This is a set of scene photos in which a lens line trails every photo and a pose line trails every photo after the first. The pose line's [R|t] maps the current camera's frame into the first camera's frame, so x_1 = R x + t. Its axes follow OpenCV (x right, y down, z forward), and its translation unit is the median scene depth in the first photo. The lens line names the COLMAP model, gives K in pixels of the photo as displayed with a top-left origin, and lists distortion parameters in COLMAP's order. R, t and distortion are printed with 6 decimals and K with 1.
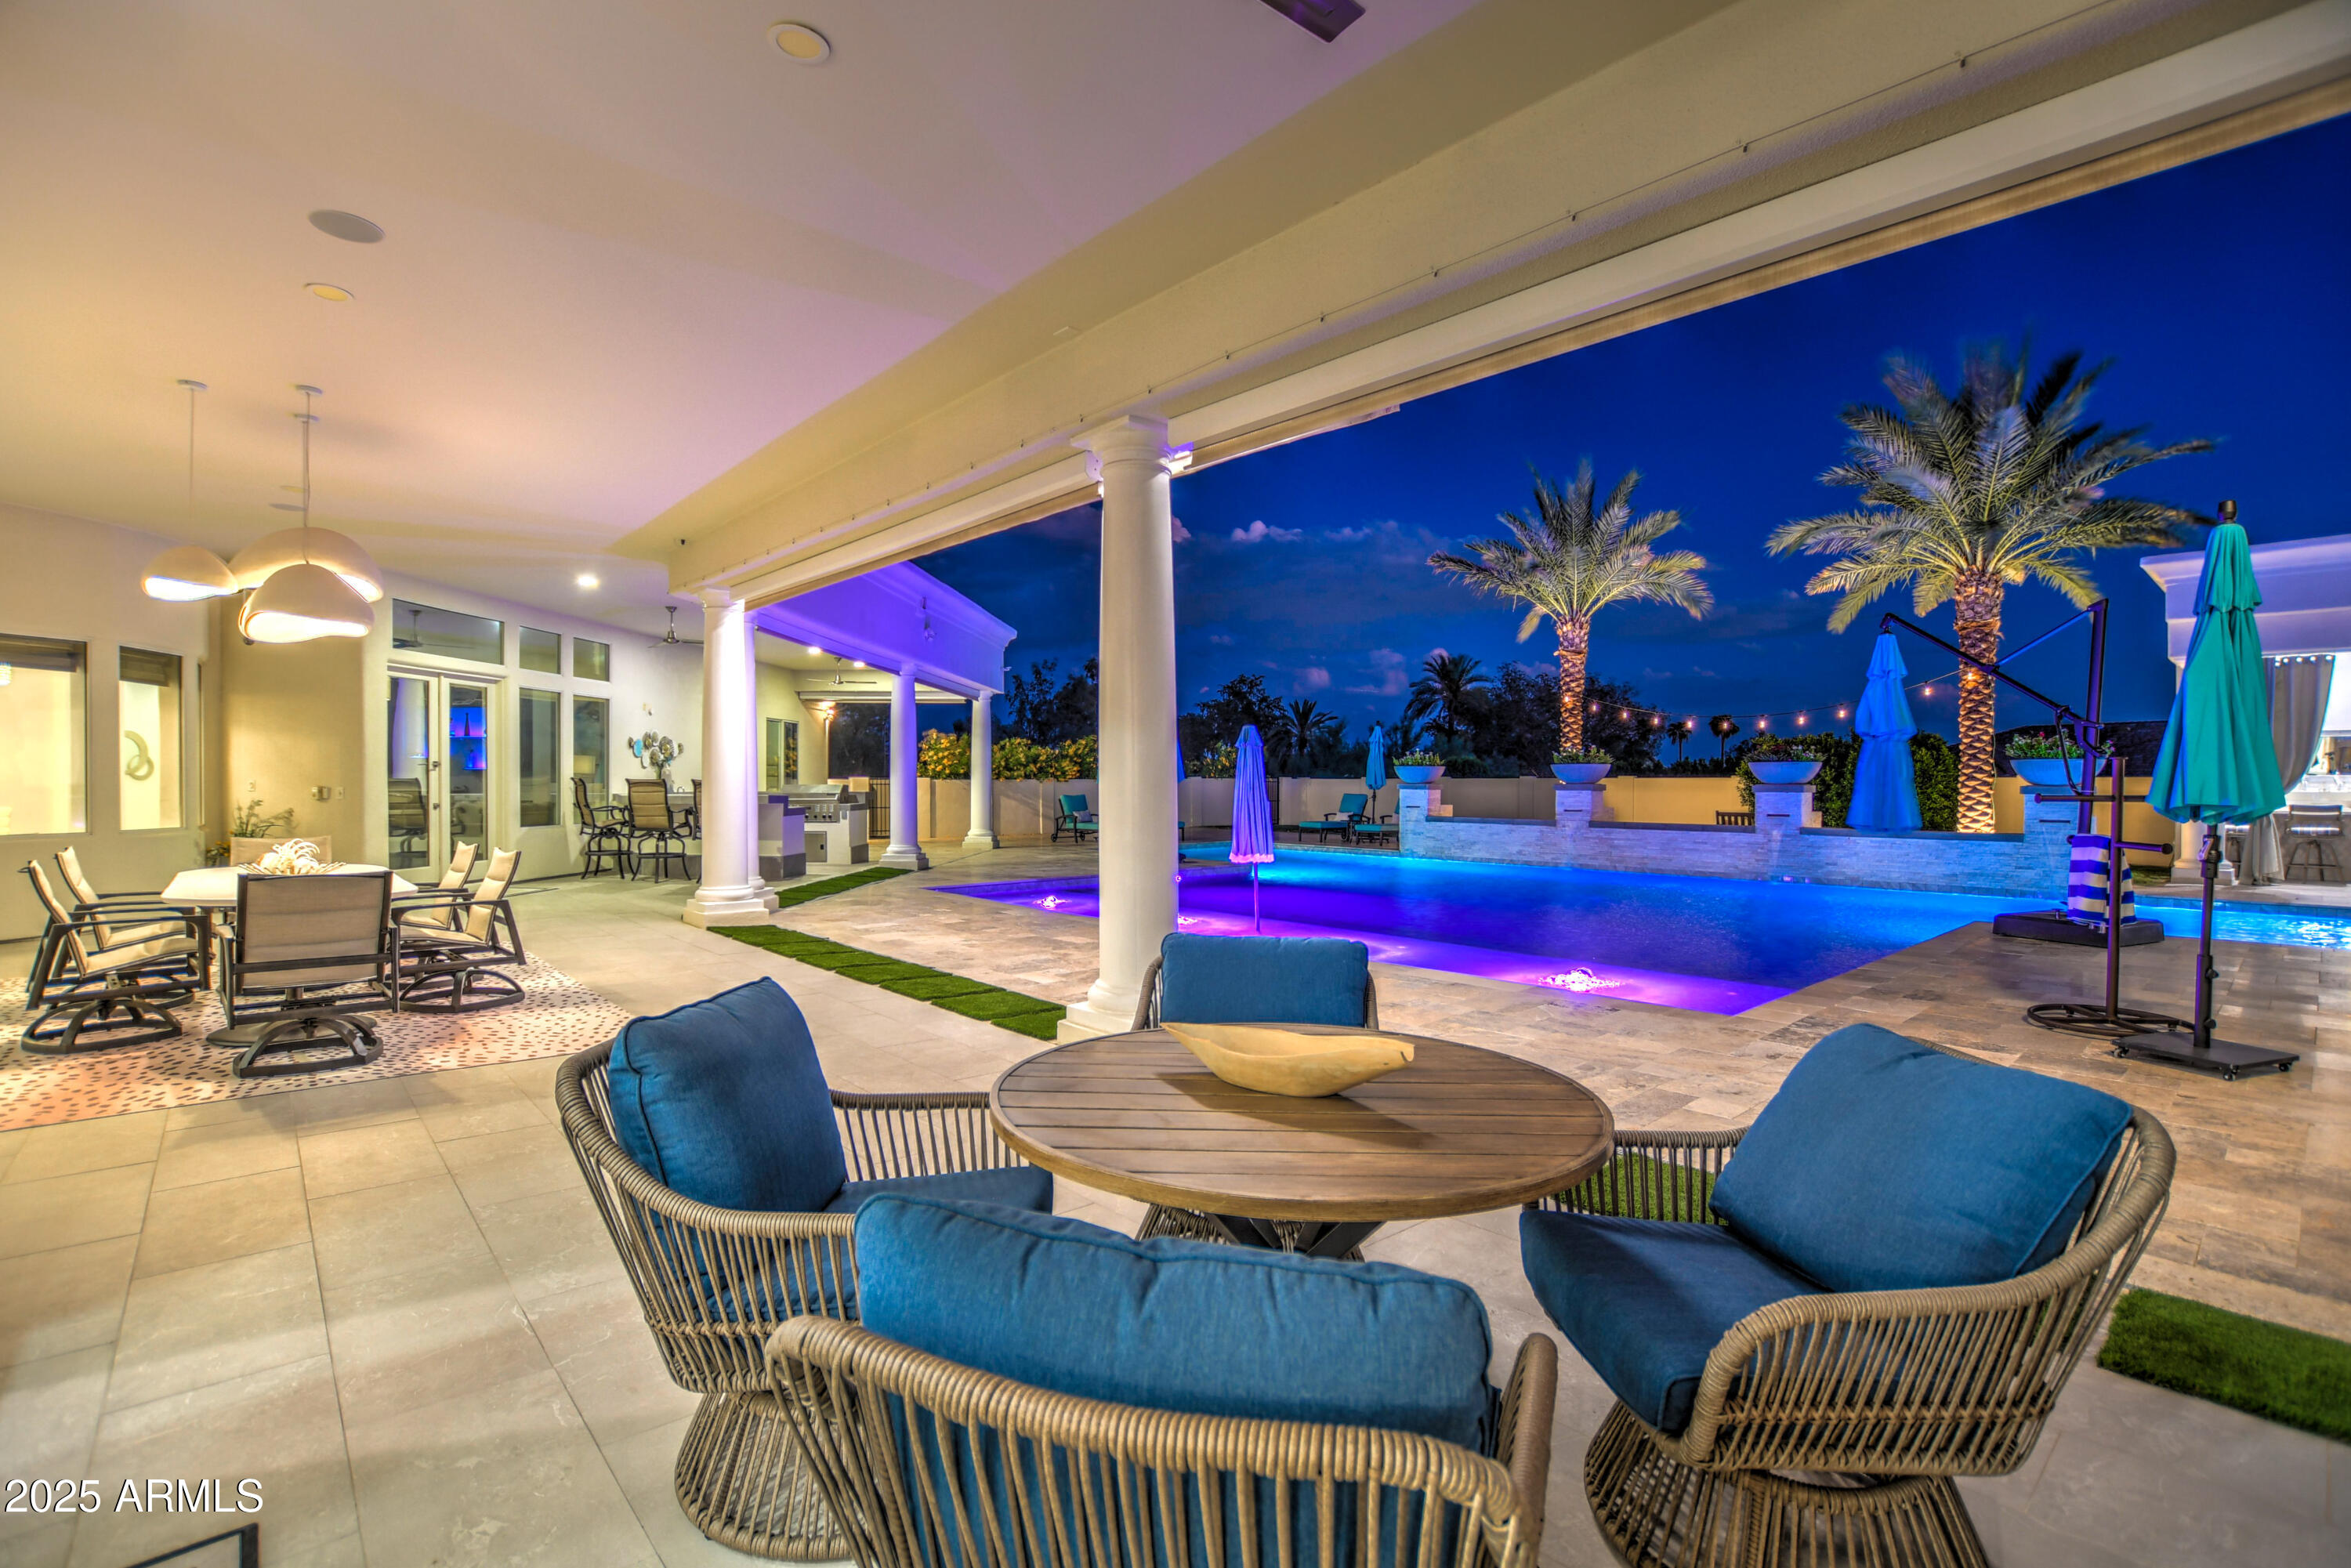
lens RADIAL K [[1078.7, 0, 1175.5], [0, 1078.7, 784.0], [0, 0, 1]] dist [-0.015258, 0.000073]
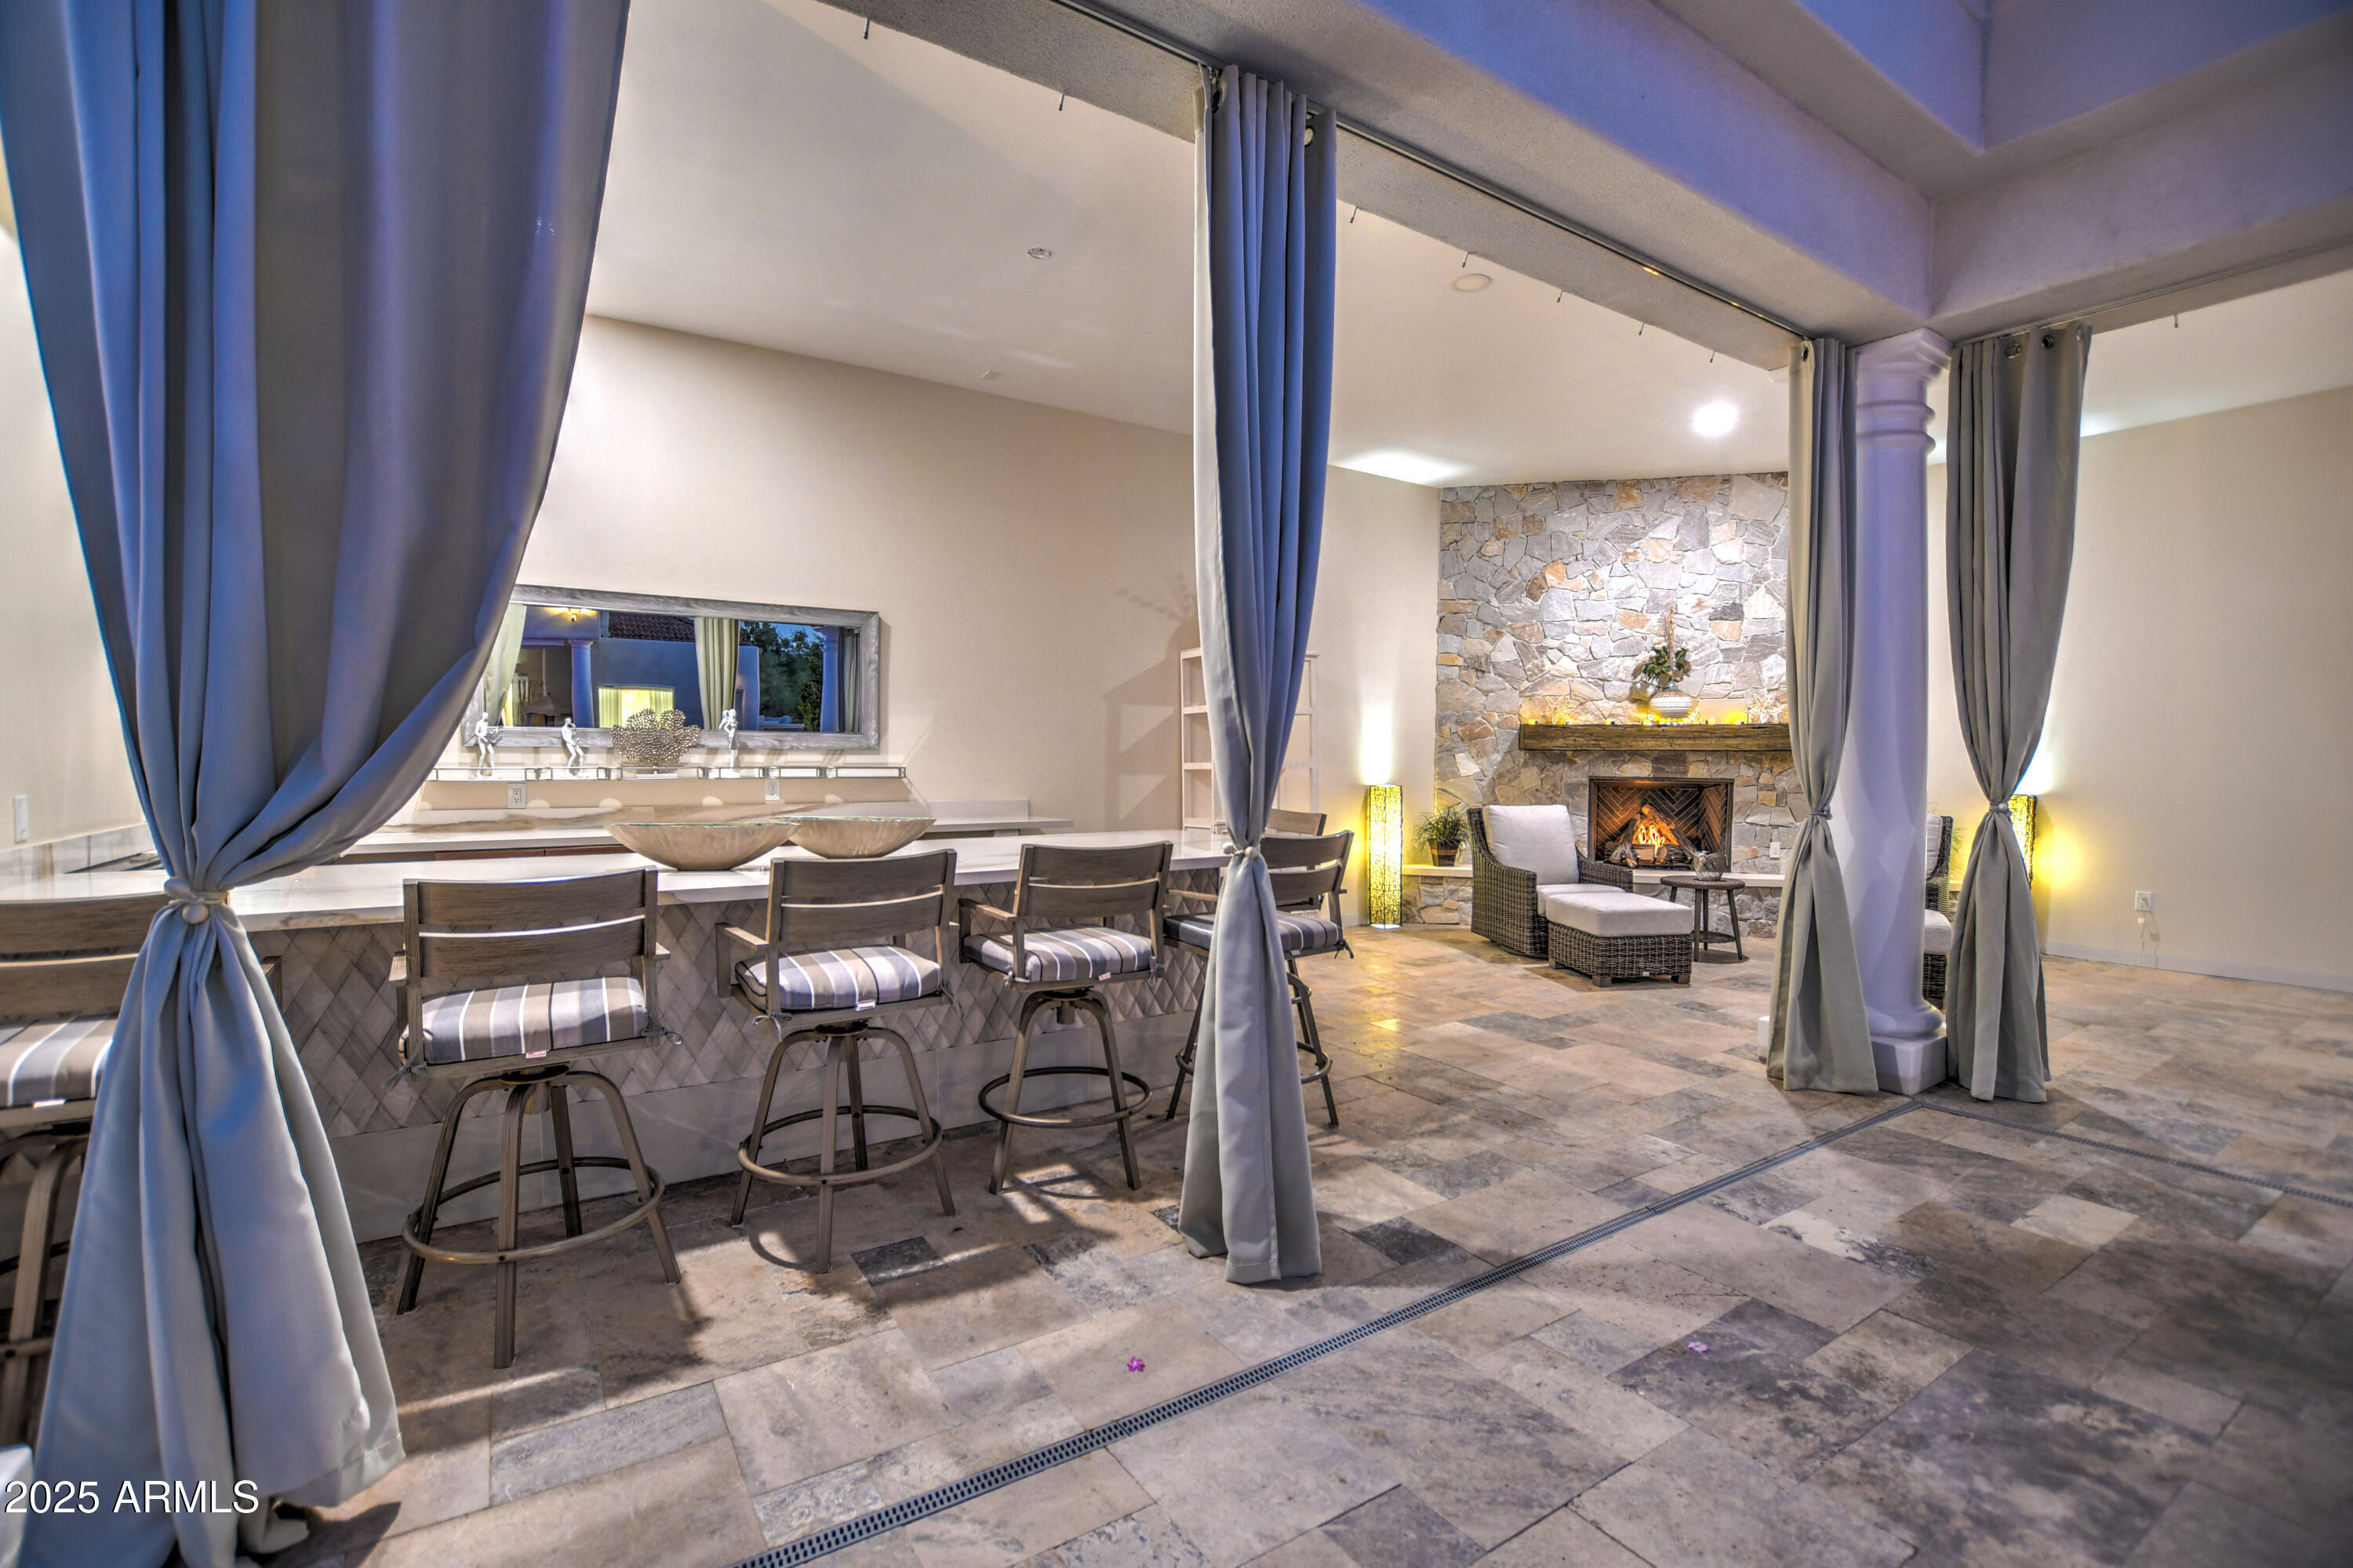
lens RADIAL K [[1045.3, 0, 1178.1], [0, 1045.3, 795.3], [0, 0, 1]] dist [-0.010508, 0.000264]
pose [[0.145580, -0.036656, 0.988667, 0.817593], [0.000129, 0.999314, 0.037032, 0.001227], [-0.989346, -0.005263, 0.145485, 0.772594]]
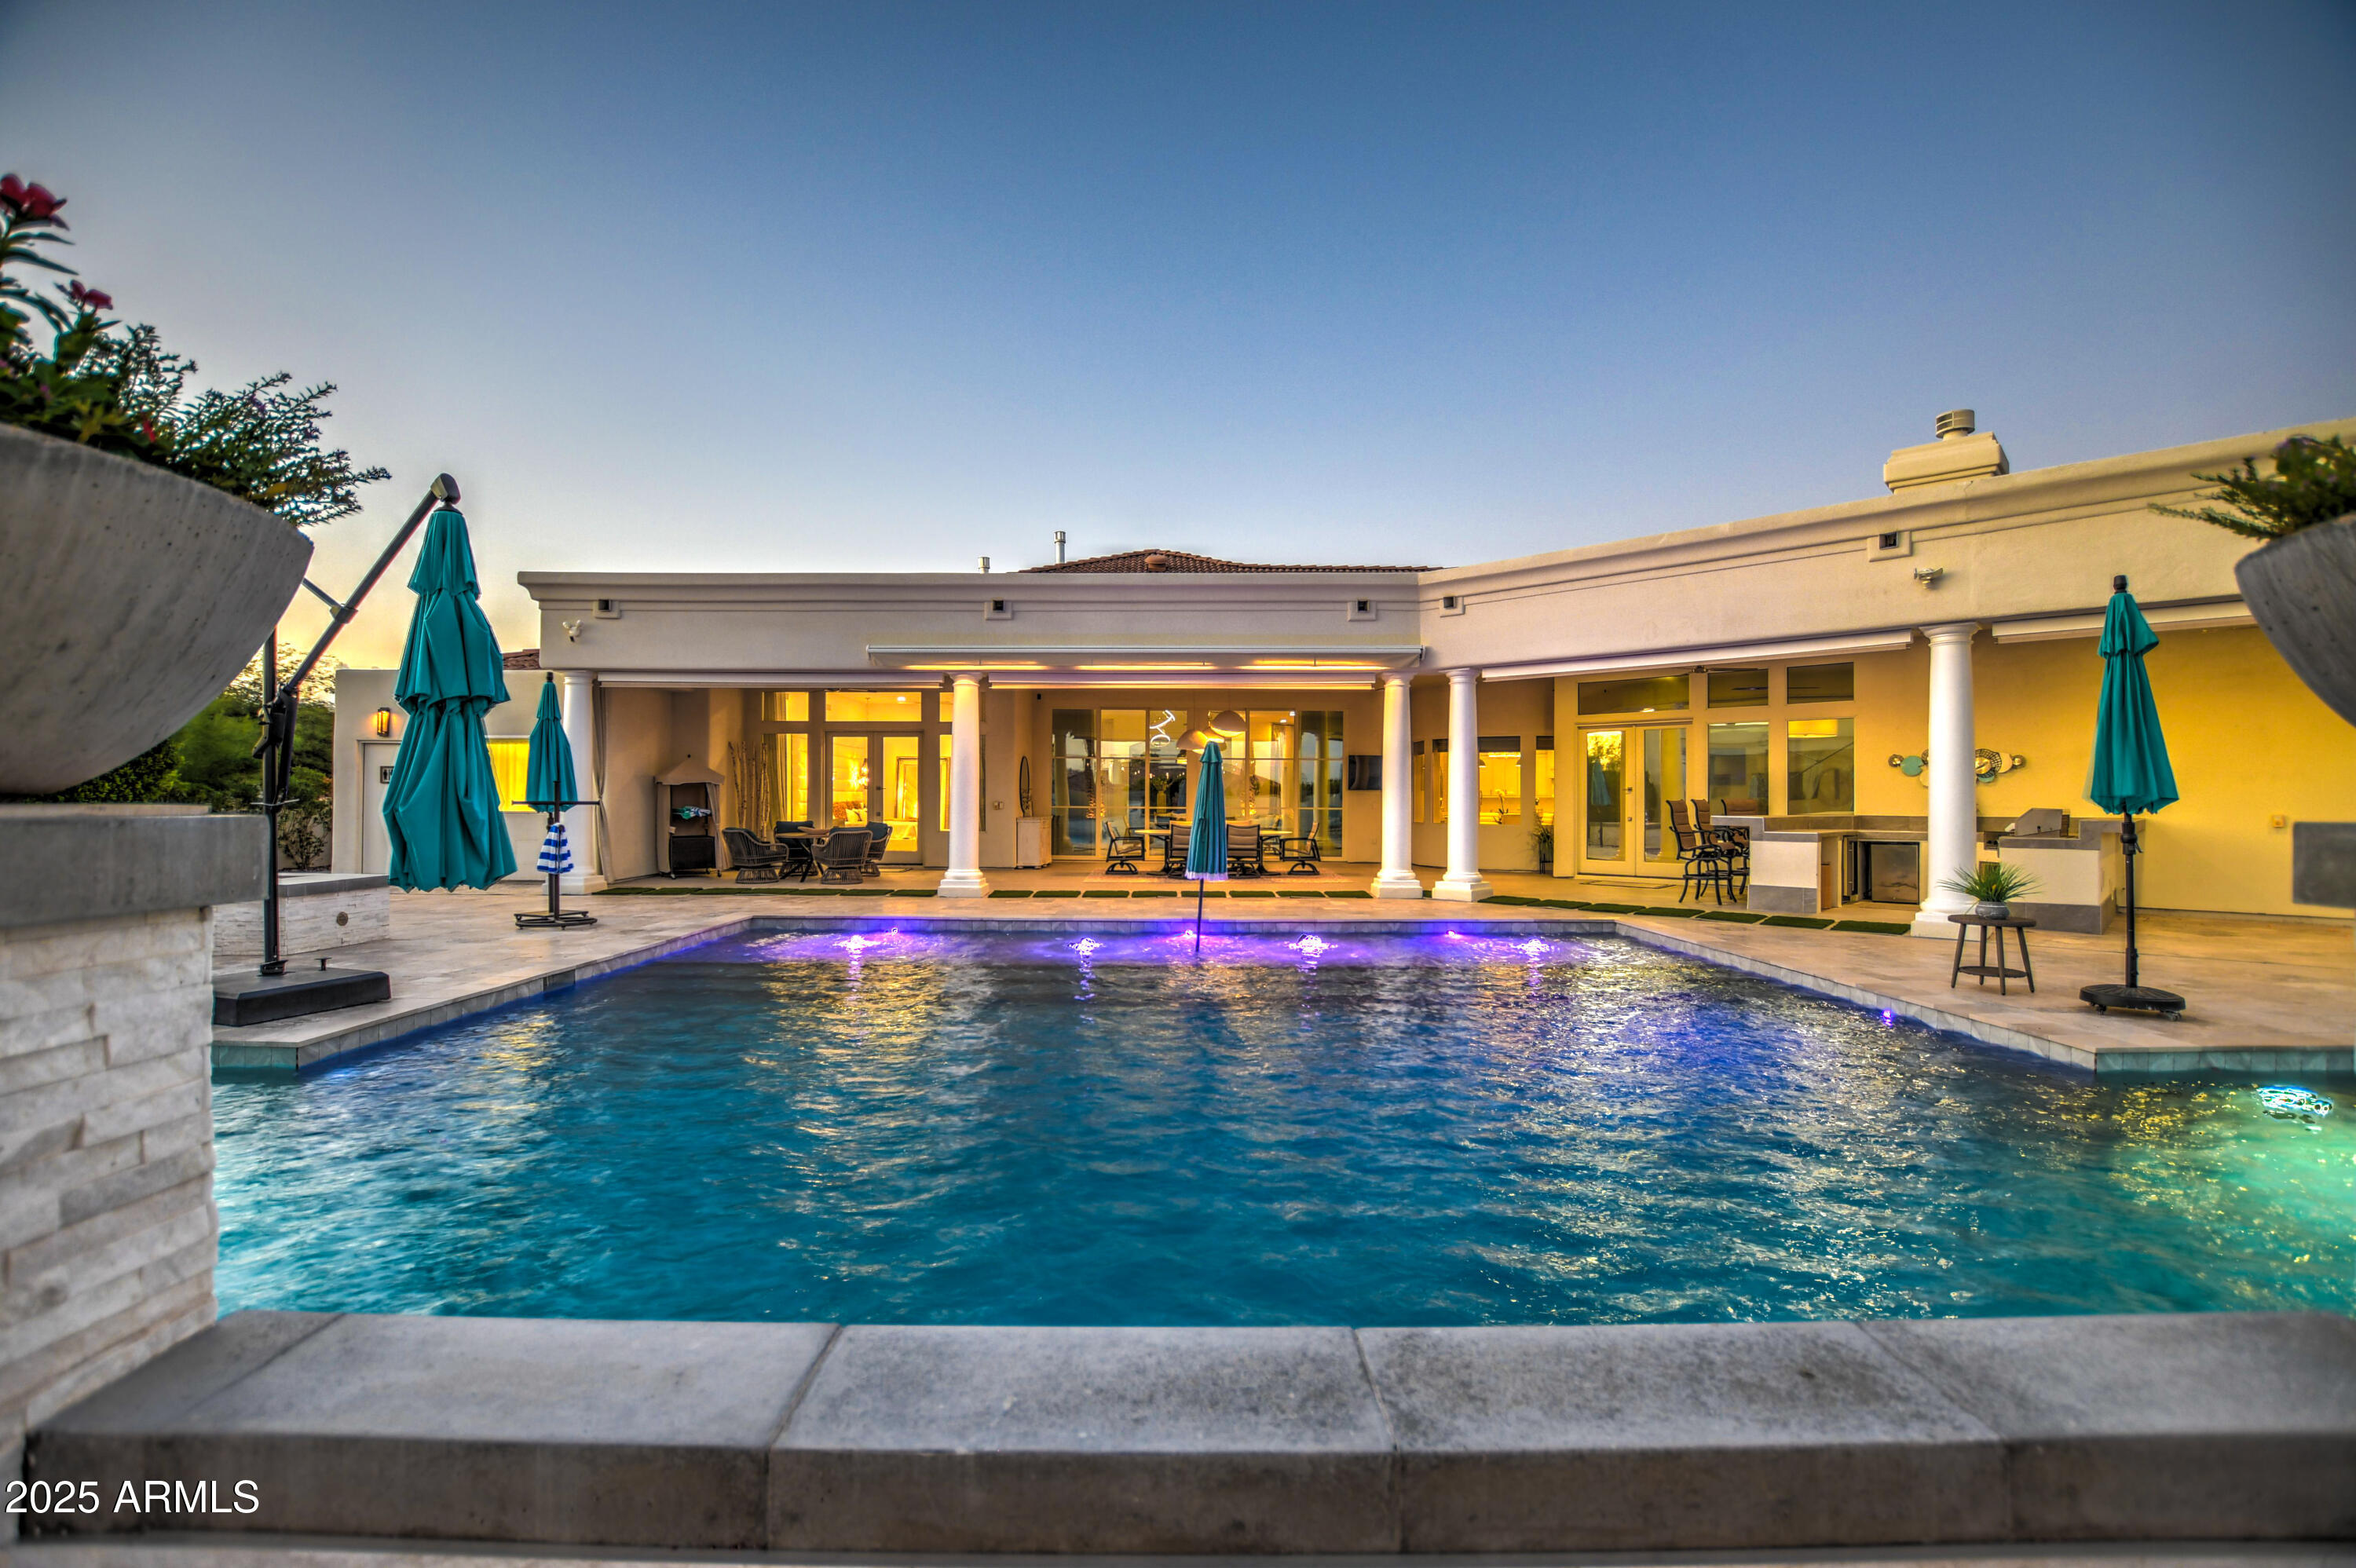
lens RADIAL K [[1046.5, 0, 1176.1], [0, 1046.5, 787.4], [0, 0, 1]] dist [-0.028113, -0.000164]
pose [[-0.668500, -0.013742, -0.743585, 0.544671], [-0.007814, 0.999904, -0.011455, -0.000914], [0.743671, -0.001847, -0.668543, 1.114756]]
